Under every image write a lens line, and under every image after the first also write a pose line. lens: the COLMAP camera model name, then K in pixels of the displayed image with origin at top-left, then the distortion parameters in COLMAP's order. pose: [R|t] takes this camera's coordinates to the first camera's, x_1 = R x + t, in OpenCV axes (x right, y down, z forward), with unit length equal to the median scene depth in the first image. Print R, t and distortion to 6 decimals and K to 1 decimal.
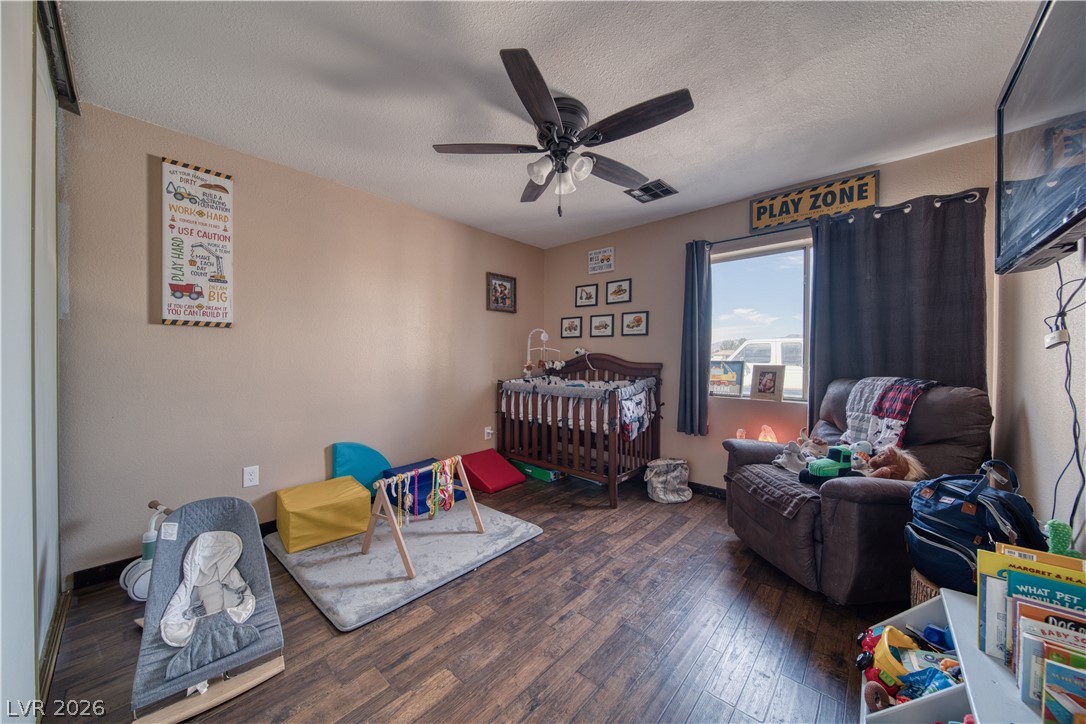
lens RADIAL K [[383.2, 0, 544.9], [0, 383.2, 360.2], [0, 0, 1]] dist [-0.001384, -0.000023]
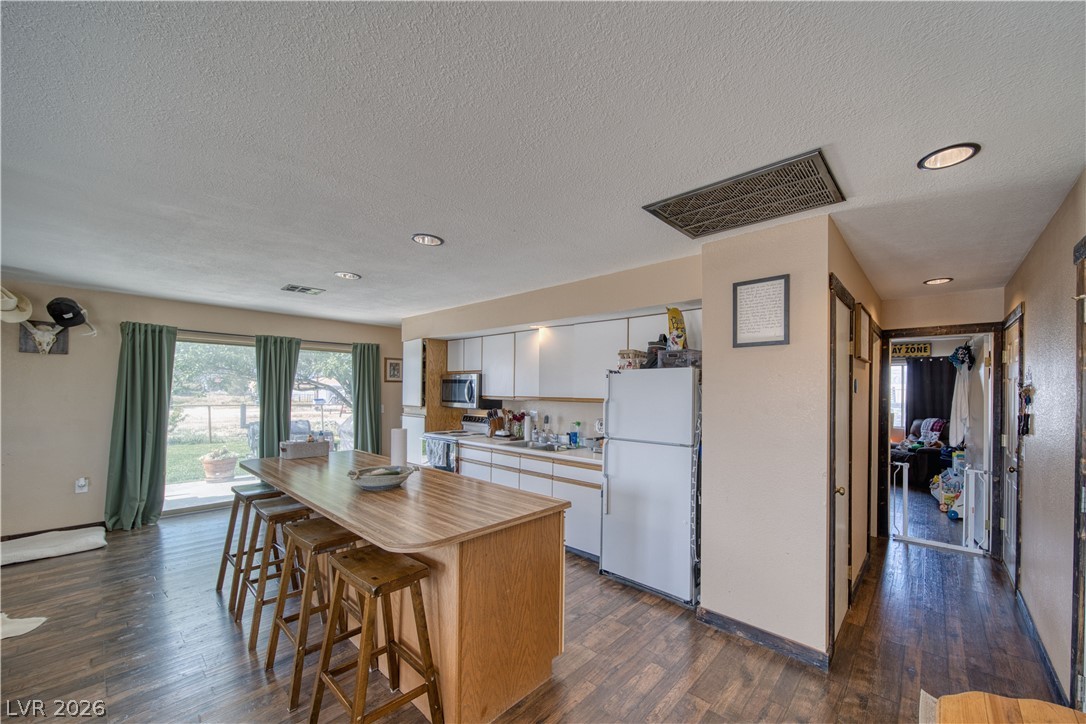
lens RADIAL K [[405.2, 0, 598.9], [0, 405.2, 392.3], [0, 0, 1]] dist [-0.003972, 0.000314]
pose [[0.999130, 0.006760, 0.041159, -1.680811], [-0.006235, 0.999898, -0.012859, -0.091852], [-0.041242, 0.012591, 0.999070, -1.853496]]
